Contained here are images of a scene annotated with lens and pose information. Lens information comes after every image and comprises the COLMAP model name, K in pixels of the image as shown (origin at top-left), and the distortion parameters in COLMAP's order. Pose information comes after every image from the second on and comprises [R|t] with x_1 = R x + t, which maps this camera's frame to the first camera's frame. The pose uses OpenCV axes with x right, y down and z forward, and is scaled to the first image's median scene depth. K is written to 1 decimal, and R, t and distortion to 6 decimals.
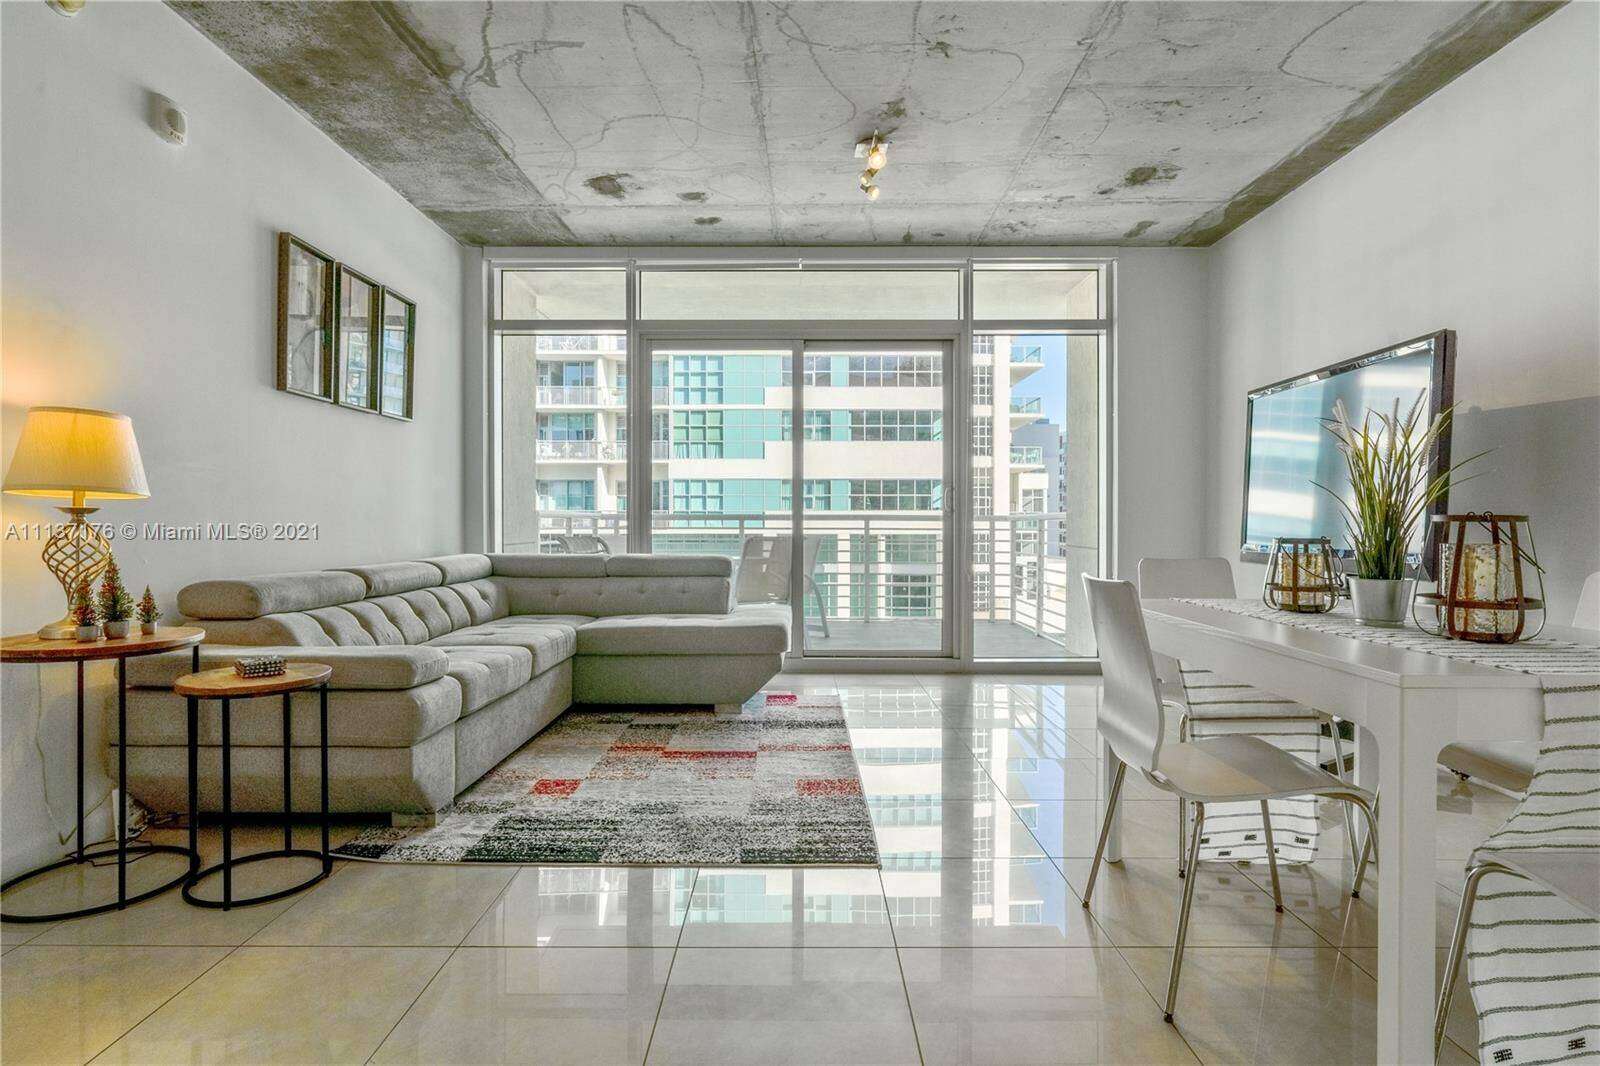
lens RADIAL K [[835.7, 0, 795.3], [0, 835.7, 525.3], [0, 0, 1]] dist [-0.002124, 0.000672]
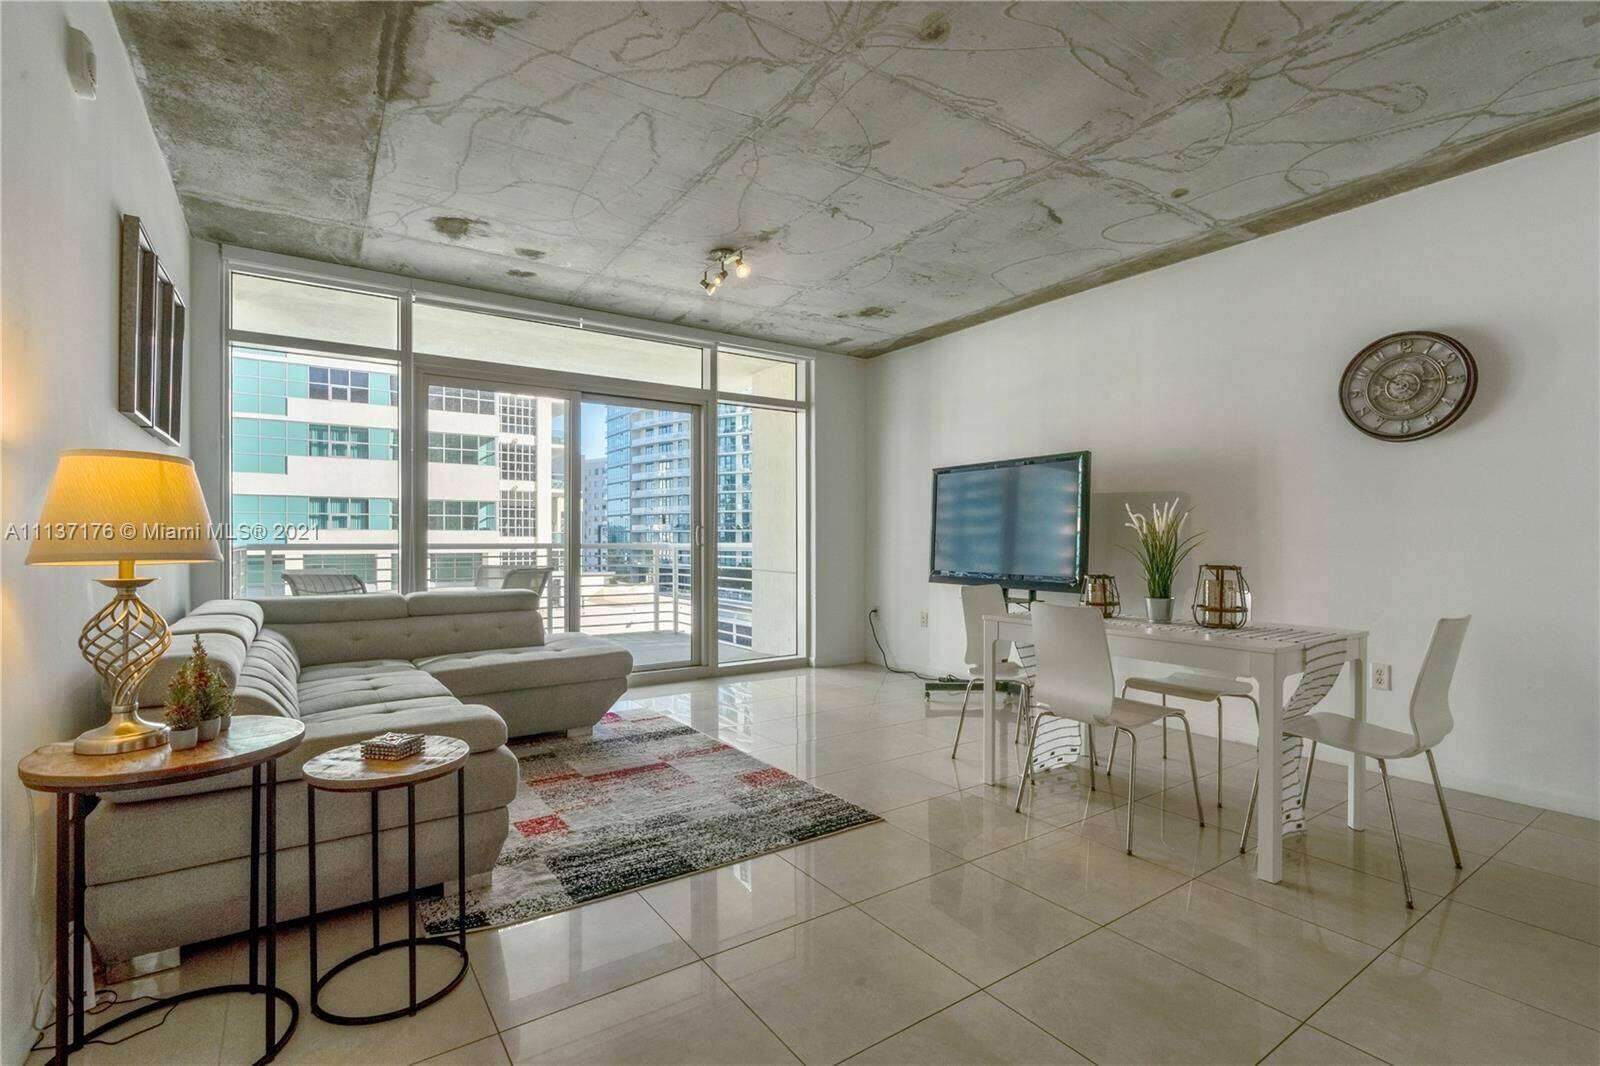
lens RADIAL K [[734.9, 0, 798.5], [0, 734.9, 539.5], [0, 0, 1]] dist [-0.005718, 0.000556]
pose [[0.820440, -0.002318, 0.571728, -0.395659], [0.004227, 0.999989, -0.002010, -0.029246], [-0.571717, 0.004066, 0.820441, 0.047282]]
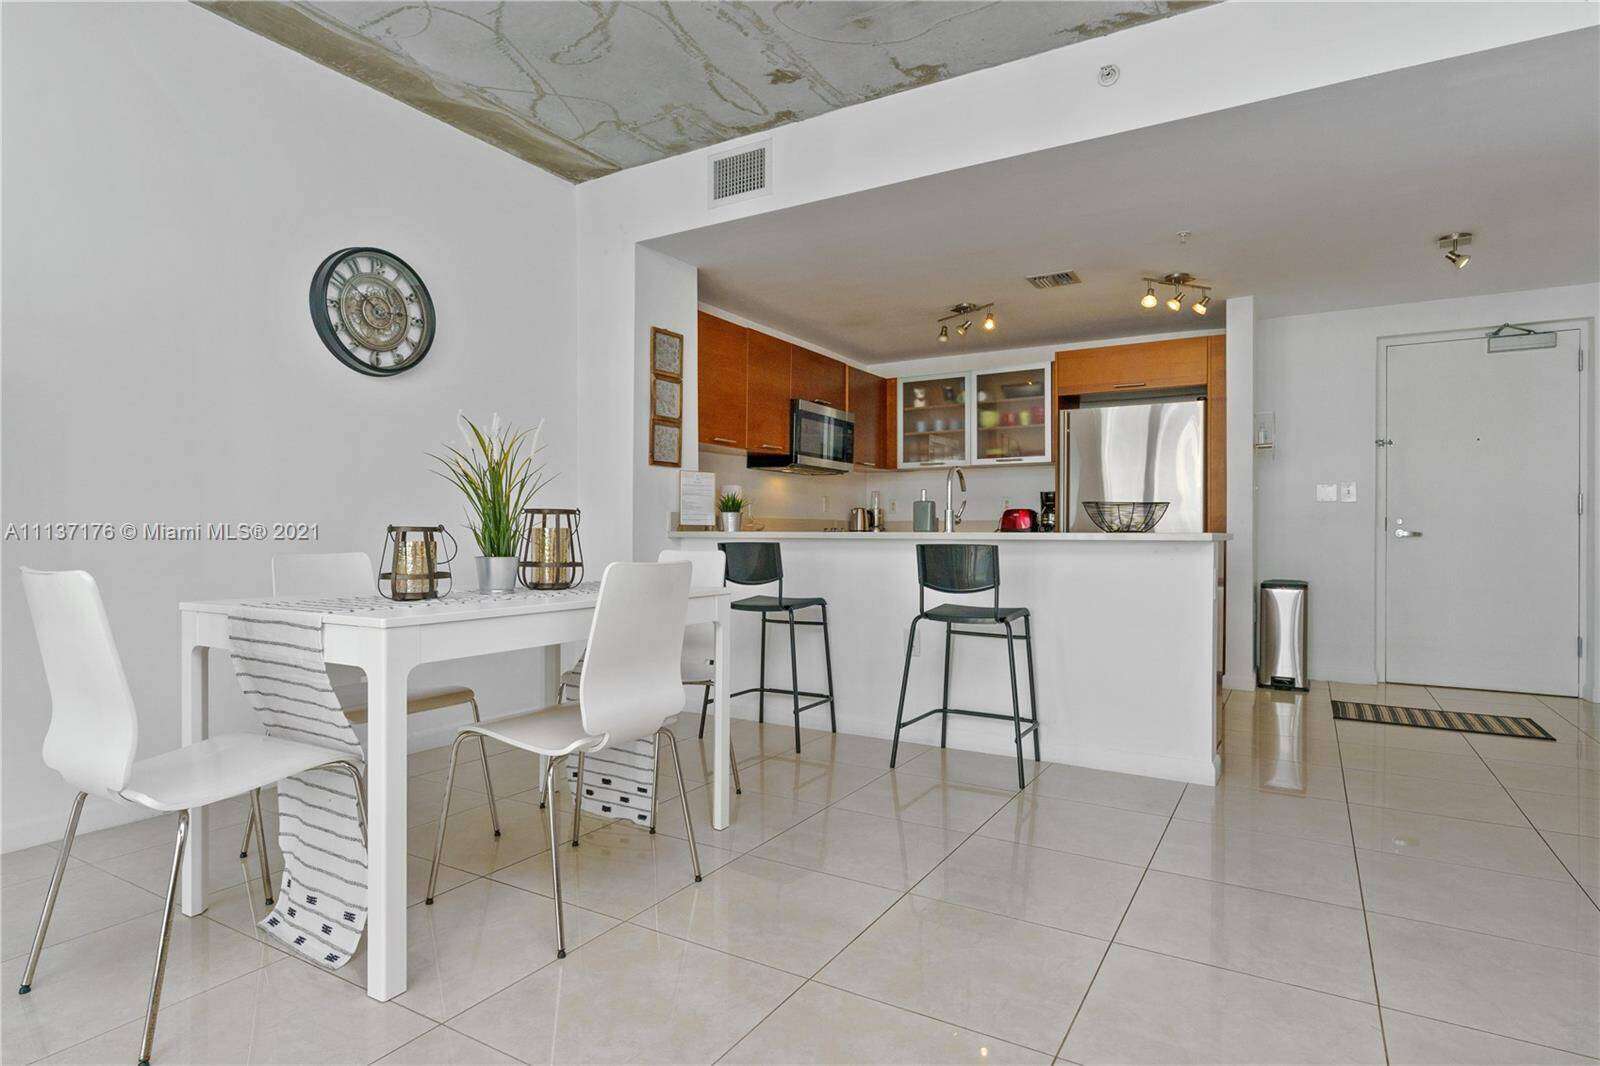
lens RADIAL K [[860.8, 0, 796.6], [0, 860.8, 532.2], [0, 0, 1]] dist [-0.001747, 0.001039]
pose [[-0.861706, -0.004931, 0.507383, -0.154014], [-0.002396, 0.999981, 0.005649, 0.007909], [-0.507402, 0.003653, -0.861702, 0.823829]]
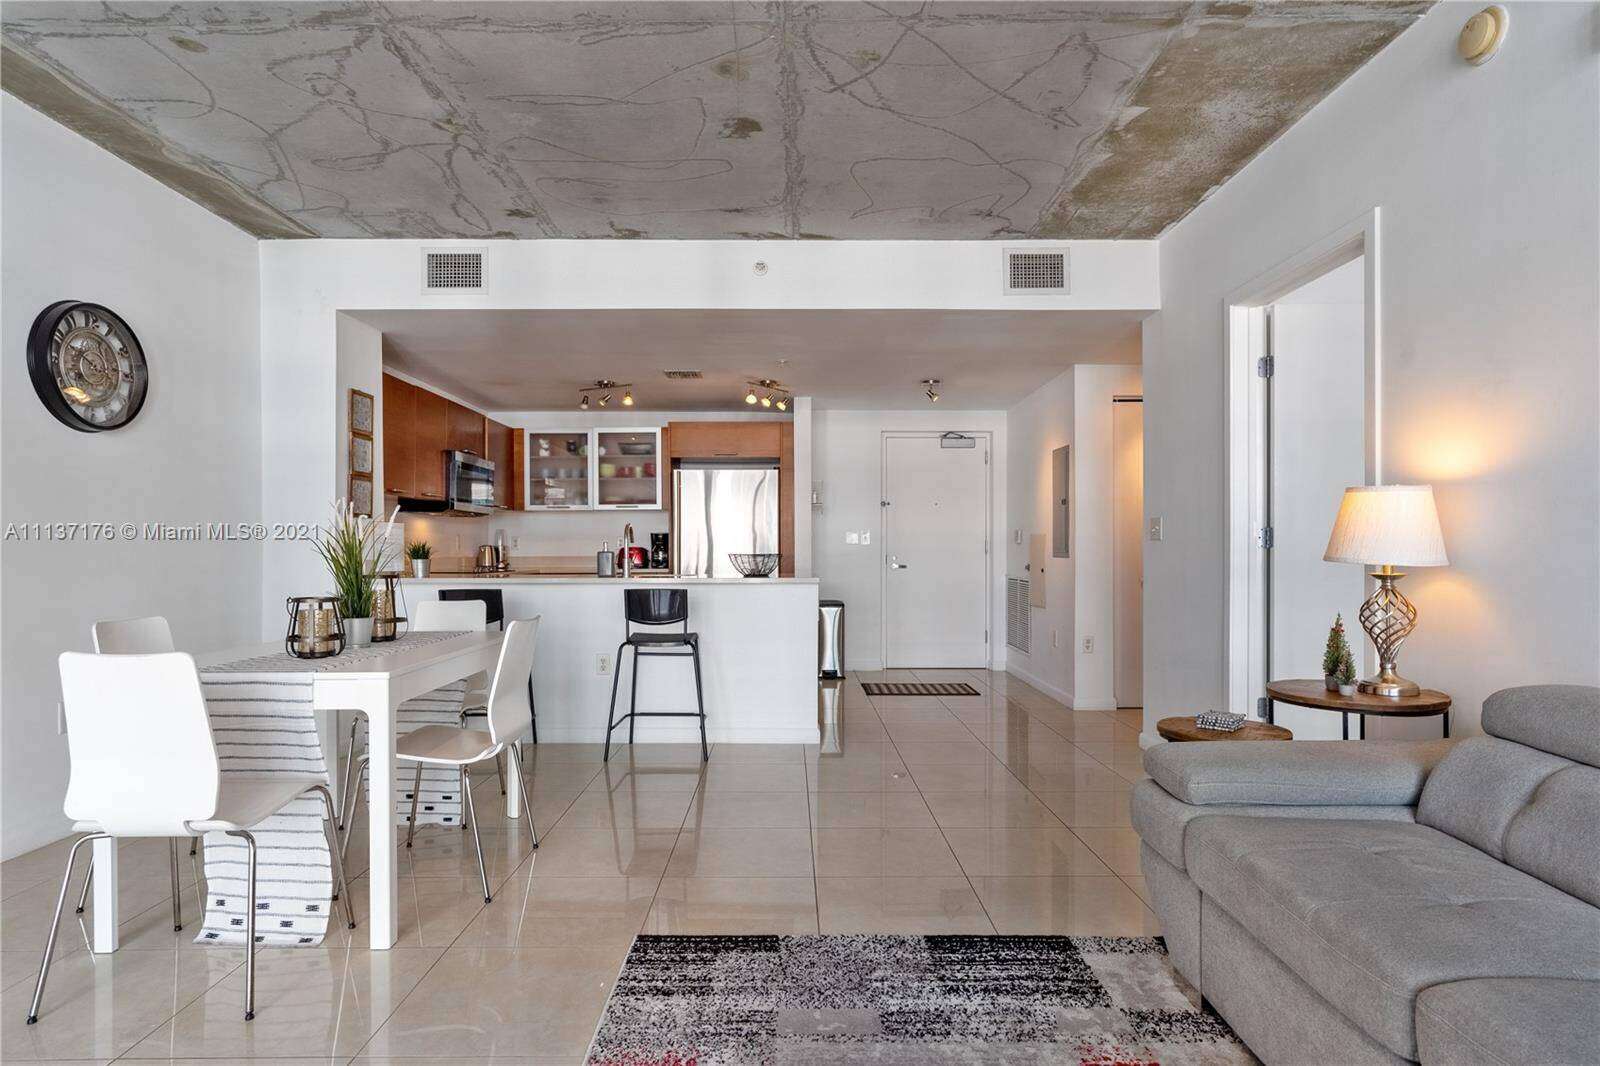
lens RADIAL K [[855.2, 0, 798.6], [0, 855.2, 552.5], [0, 0, 1]] dist [-0.005972, 0.001319]
pose [[-0.999875, -0.001249, -0.015780, -0.041292], [-0.001391, 0.999958, 0.009005, -0.031044], [0.015768, 0.009026, -0.999835, 1.126810]]
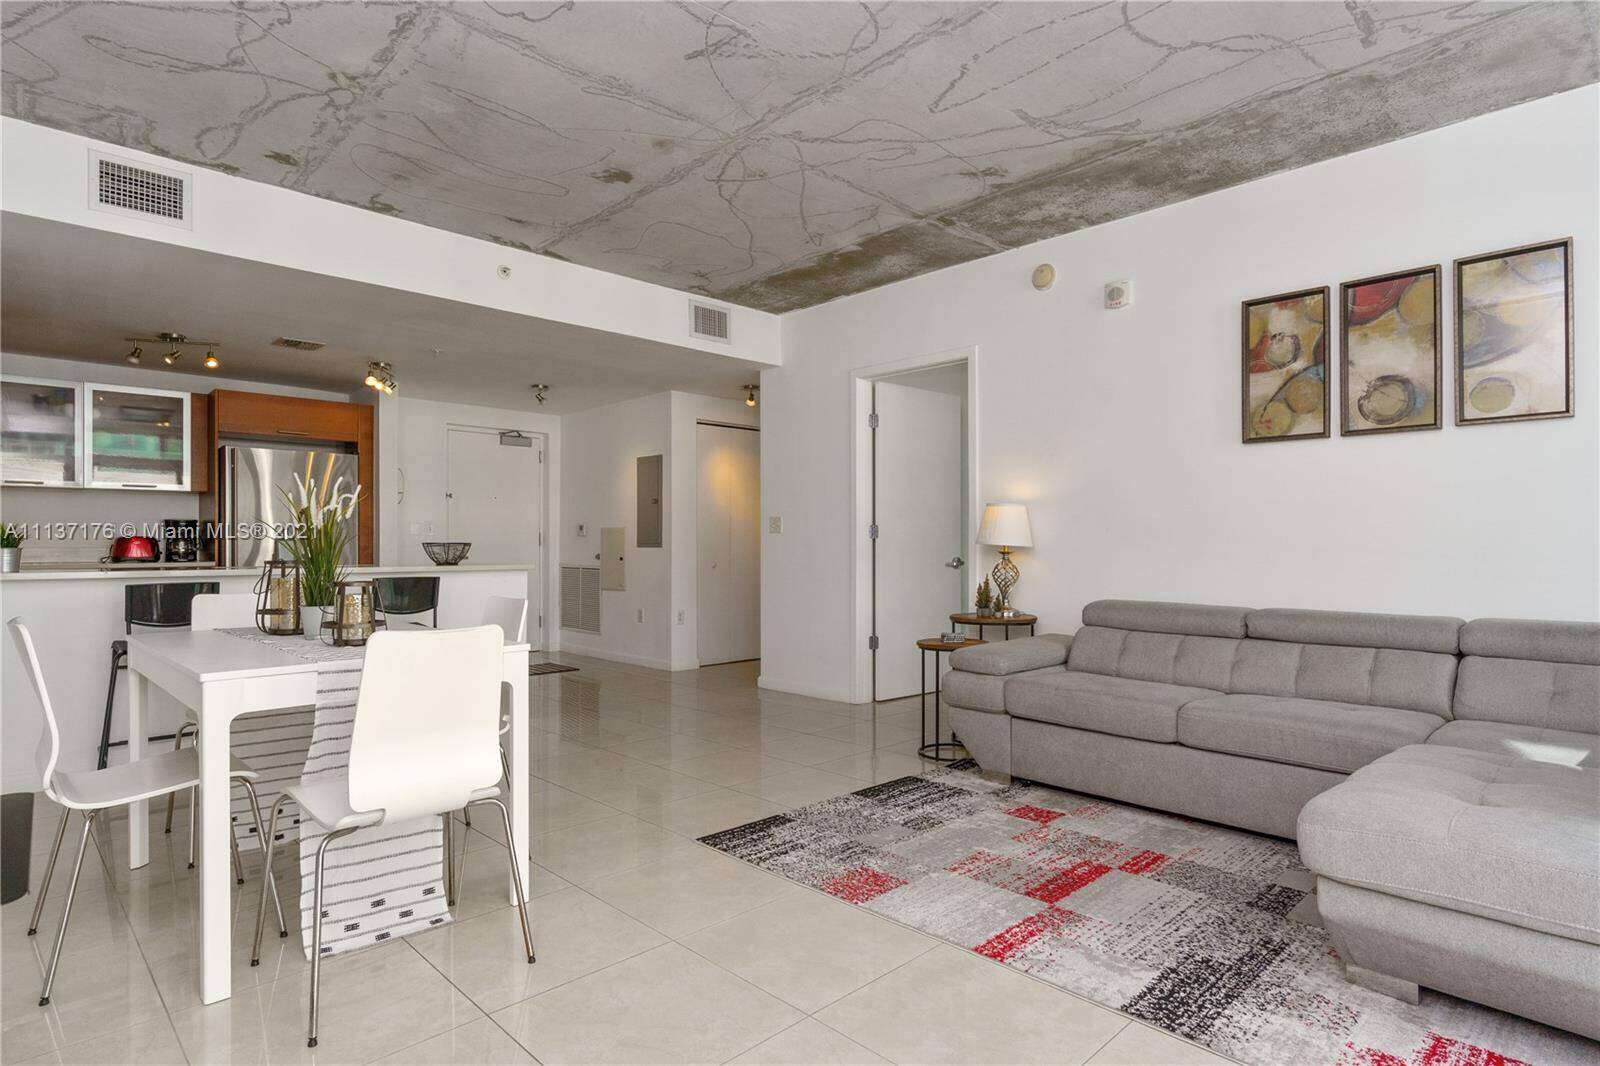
lens RADIAL K [[845.0, 0, 796.9], [0, 845.0, 537.4], [0, 0, 1]] dist [-0.003693, 0.003174]
pose [[-0.712068, -0.008810, -0.702055, 0.492407], [-0.005292, 0.999960, -0.007181, -0.019483], [0.702091, -0.001398, -0.712086, 1.123497]]
